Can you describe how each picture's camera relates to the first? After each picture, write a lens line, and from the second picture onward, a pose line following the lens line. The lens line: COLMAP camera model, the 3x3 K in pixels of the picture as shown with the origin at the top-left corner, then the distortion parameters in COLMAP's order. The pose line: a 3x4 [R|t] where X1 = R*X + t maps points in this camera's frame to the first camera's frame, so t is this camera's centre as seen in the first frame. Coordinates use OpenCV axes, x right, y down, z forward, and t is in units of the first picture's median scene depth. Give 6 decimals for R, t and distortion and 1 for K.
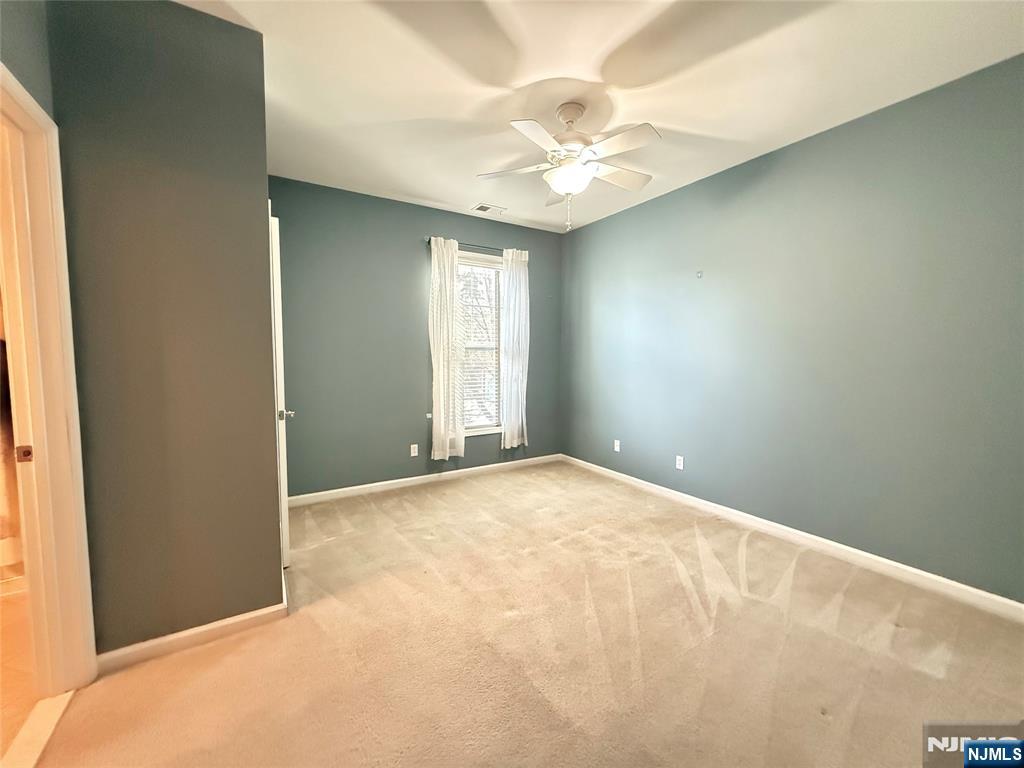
lens RADIAL K [[406.9, 0, 513.6], [0, 406.9, 385.5], [0, 0, 1]] dist [-0.000799, 0.000384]
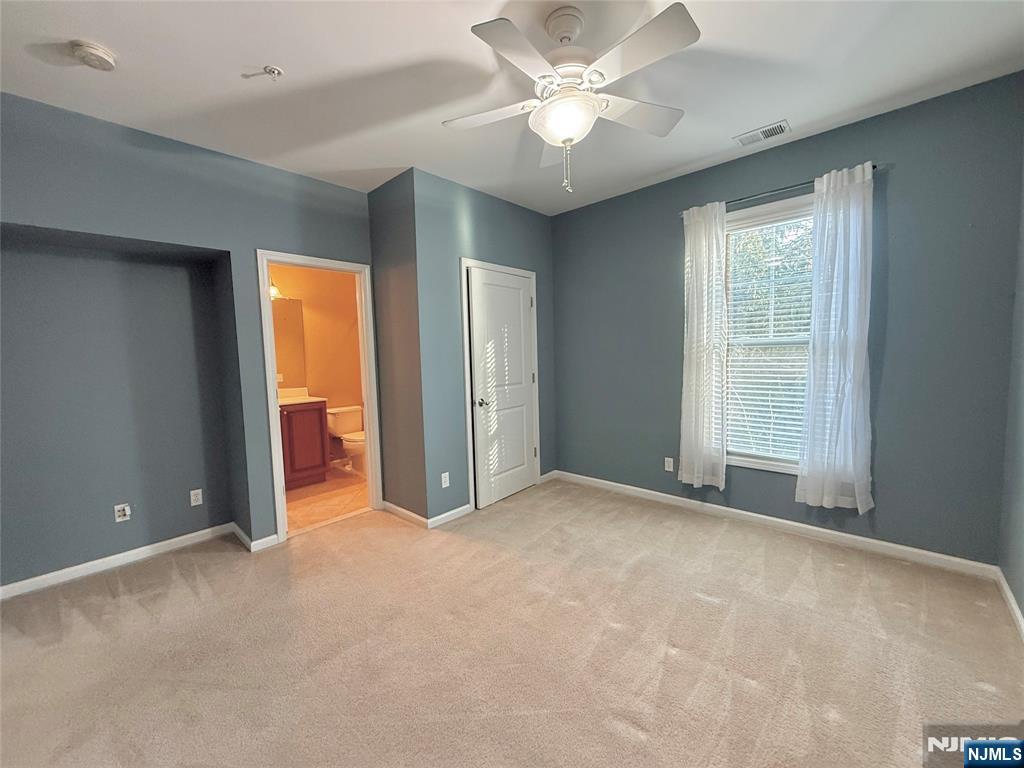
lens RADIAL K [[406.9, 0, 512.9], [0, 406.9, 387.1], [0, 0, 1]] dist [-0.000799, 0.000384]
pose [[0.260122, 0.073317, -0.962788, 0.517879], [-0.042807, 0.997008, 0.064357, -0.049808], [0.964627, 0.024474, 0.262482, 0.459064]]
